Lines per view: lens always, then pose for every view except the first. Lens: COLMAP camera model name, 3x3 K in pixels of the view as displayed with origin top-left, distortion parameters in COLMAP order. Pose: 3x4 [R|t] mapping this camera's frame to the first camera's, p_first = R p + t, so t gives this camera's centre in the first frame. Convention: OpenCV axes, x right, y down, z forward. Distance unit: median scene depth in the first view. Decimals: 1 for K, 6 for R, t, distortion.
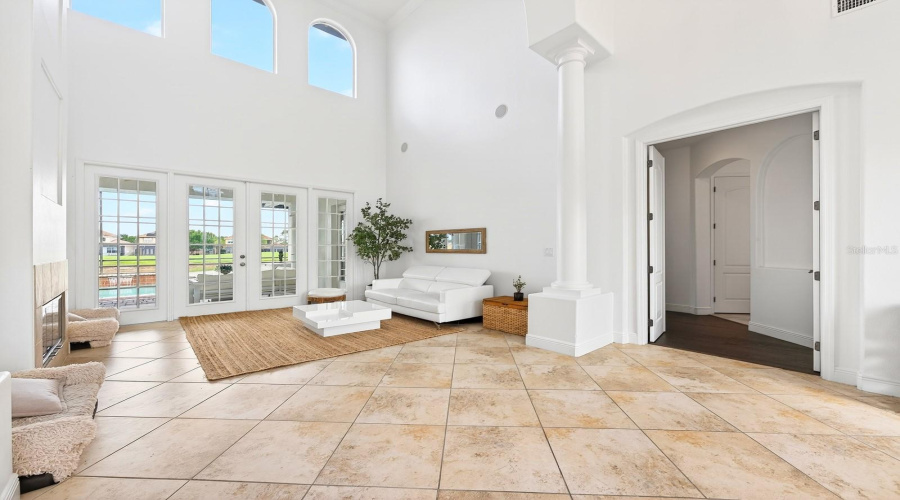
lens RADIAL K [[350.2, 0, 446.8], [0, 350.2, 248.3], [0, 0, 1]] dist [-0.003841, 0.000017]
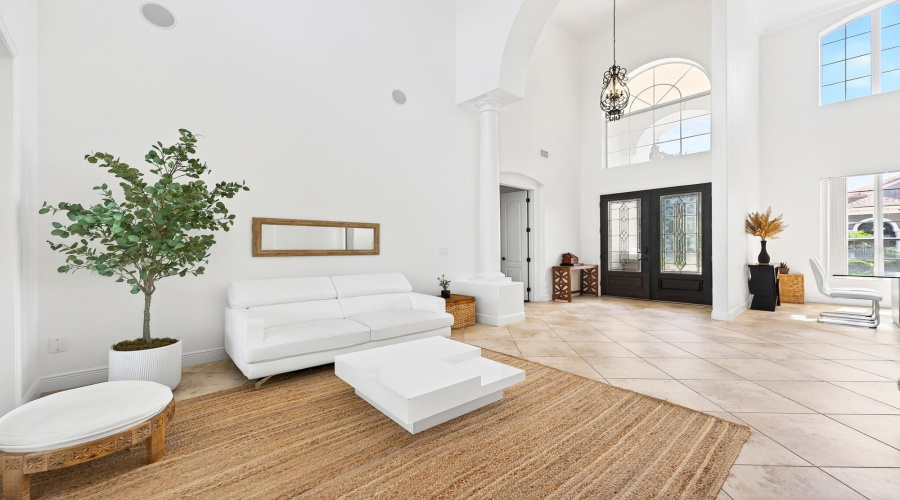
lens RADIAL K [[350.2, 0, 446.8], [0, 350.2, 248.3], [0, 0, 1]] dist [-0.003841, 0.000017]
pose [[0.013824, -0.000682, 0.999904, -1.101316], [0.006371, 0.999980, 0.000594, -0.000621], [-0.999884, 0.006362, 0.013828, 1.264700]]
